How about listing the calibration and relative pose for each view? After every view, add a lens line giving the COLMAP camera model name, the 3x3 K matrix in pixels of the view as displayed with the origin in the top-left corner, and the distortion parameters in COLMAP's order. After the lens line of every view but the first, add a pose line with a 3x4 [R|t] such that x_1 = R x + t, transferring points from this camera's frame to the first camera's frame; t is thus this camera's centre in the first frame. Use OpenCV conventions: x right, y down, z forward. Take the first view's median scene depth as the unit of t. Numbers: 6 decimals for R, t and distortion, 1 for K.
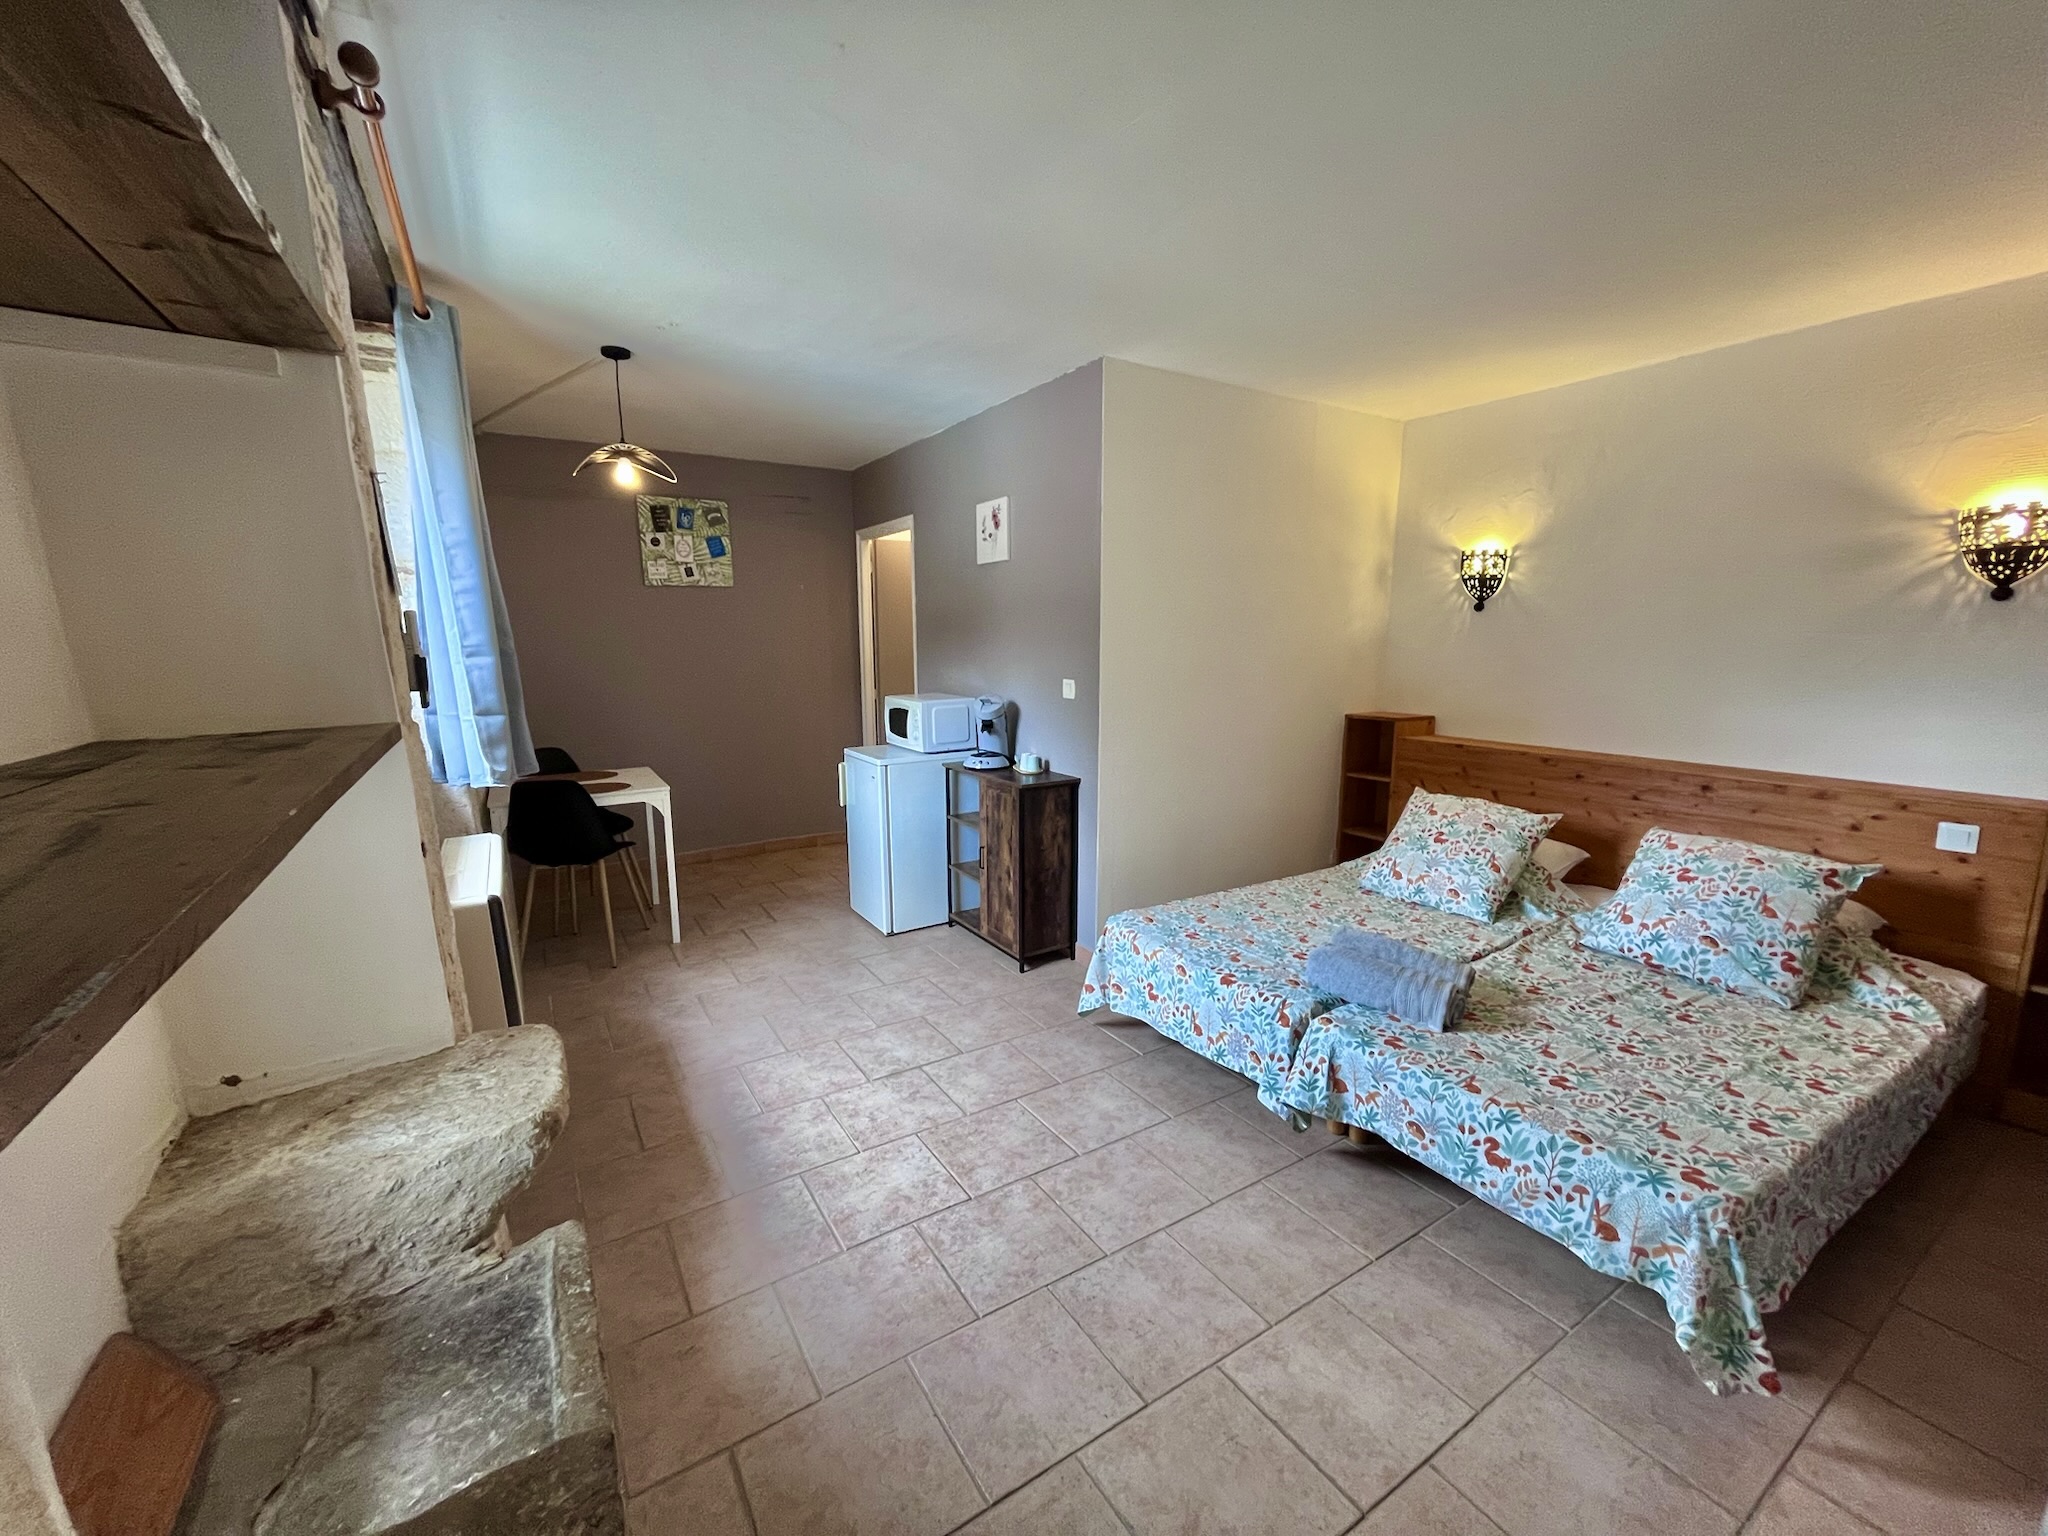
lens RADIAL K [[825.0, 0, 1036.3], [0, 825.0, 770.8], [0, 0, 1]] dist [-0.003452, -0.012008]
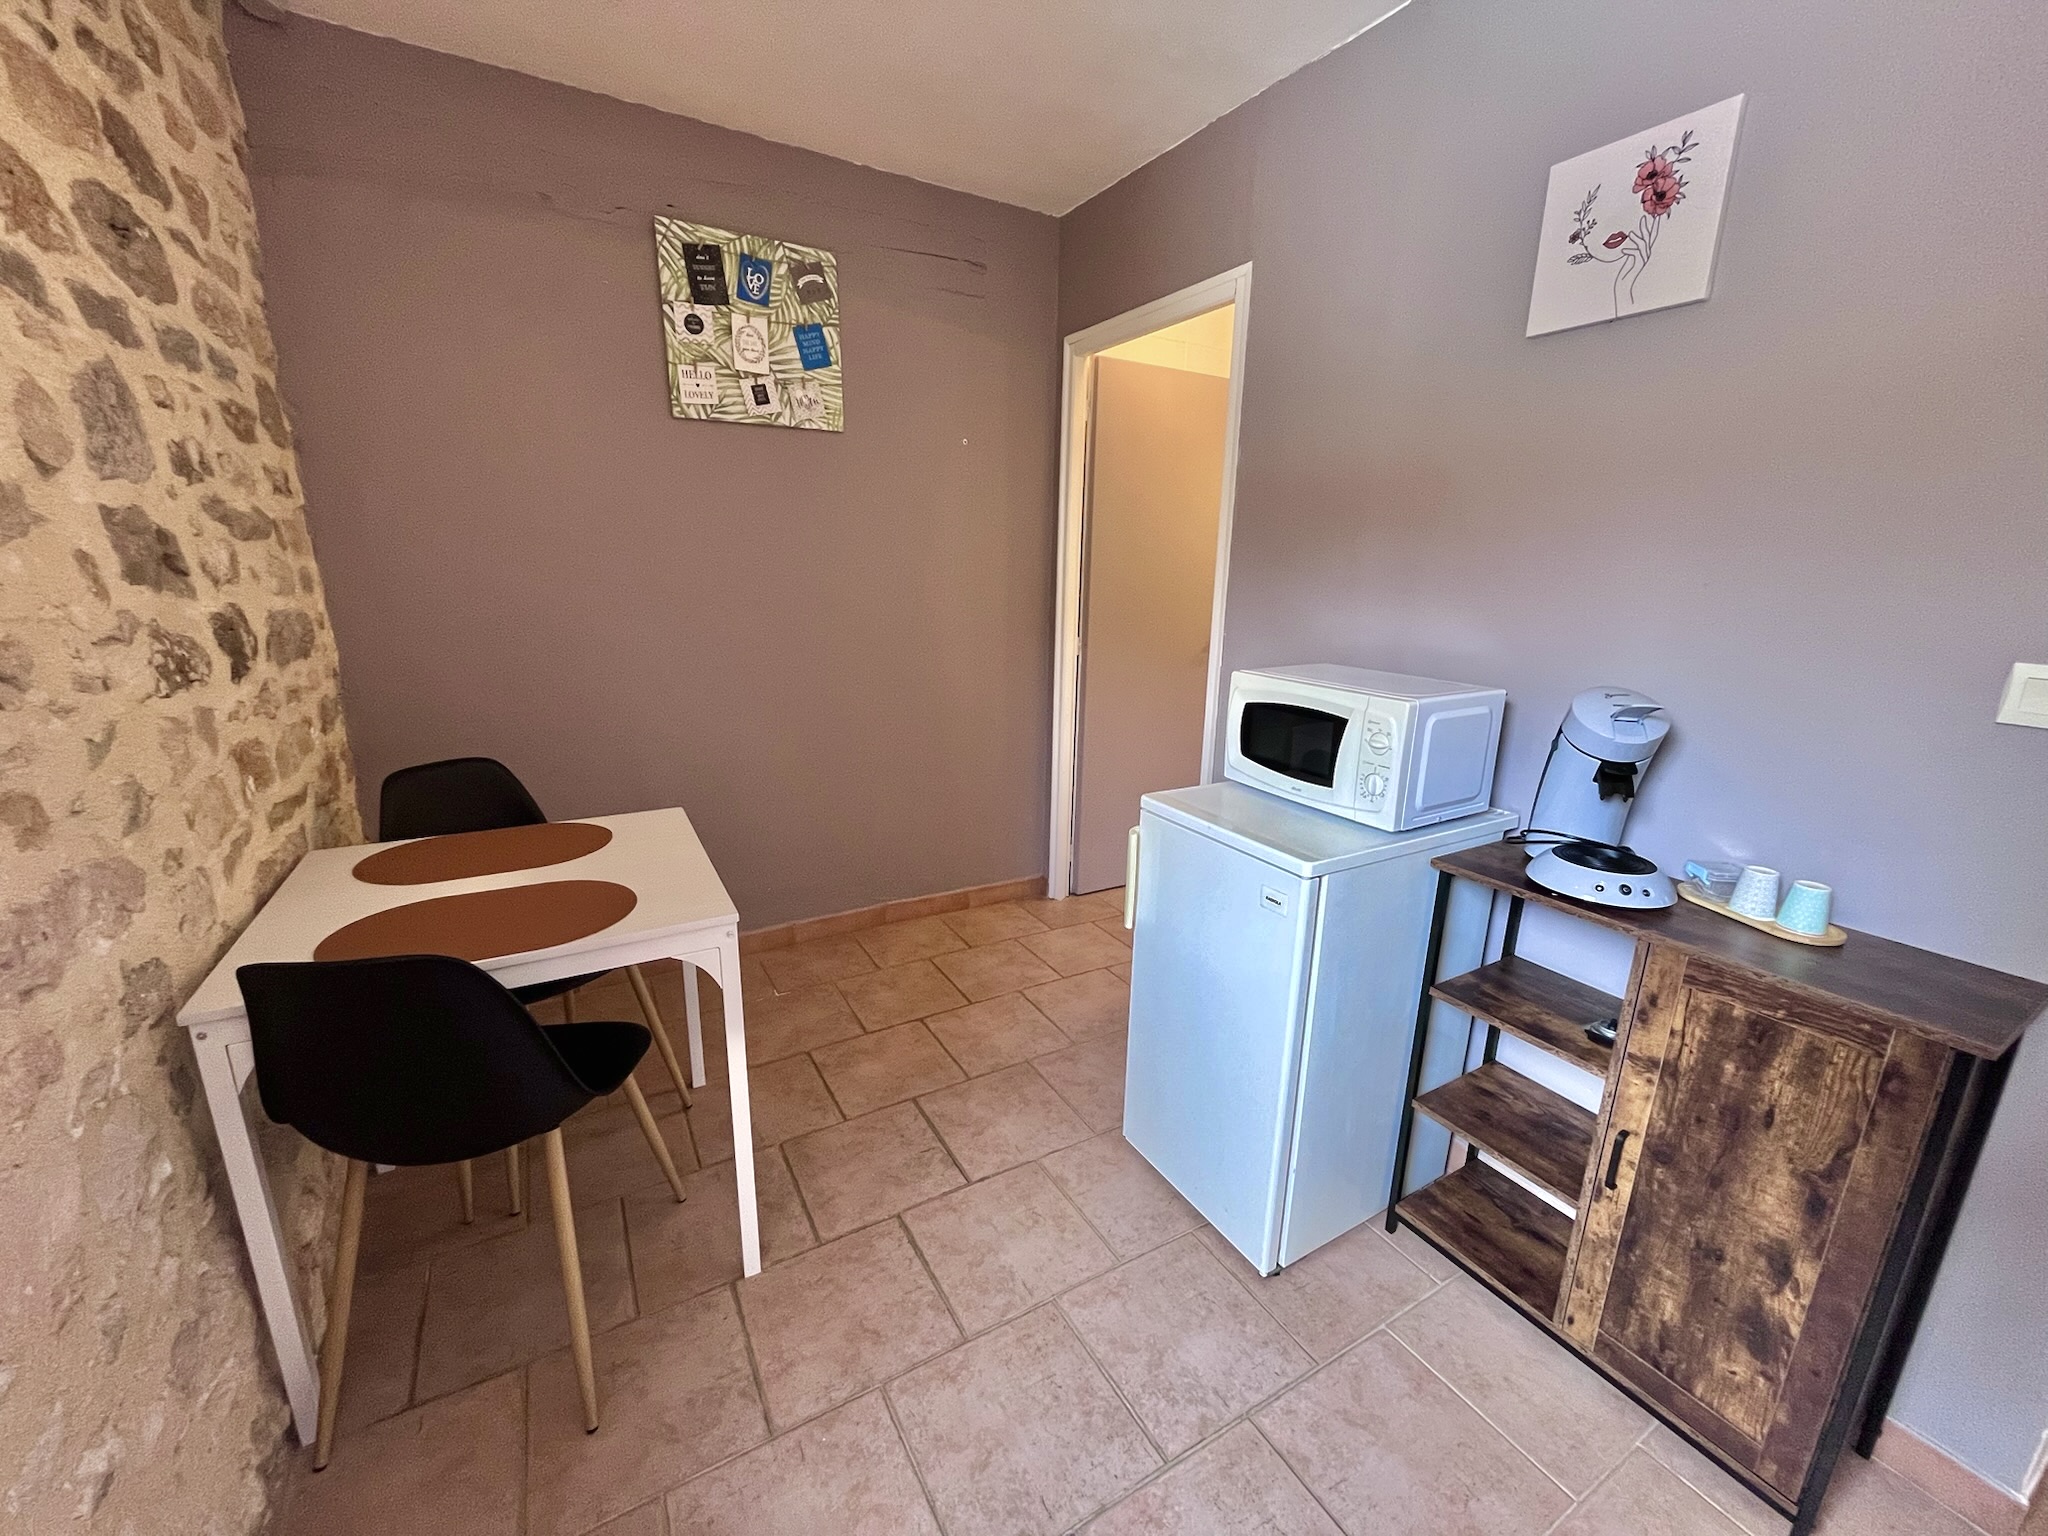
lens RADIAL K [[825.0, 0, 1036.3], [0, 825.0, 770.8], [0, 0, 1]] dist [-0.003452, -0.012008]
pose [[0.998898, 0.033696, -0.032666, -0.246337], [-0.030879, 0.996053, 0.083212, -0.065543], [0.035341, -0.082111, 0.995996, 0.524392]]
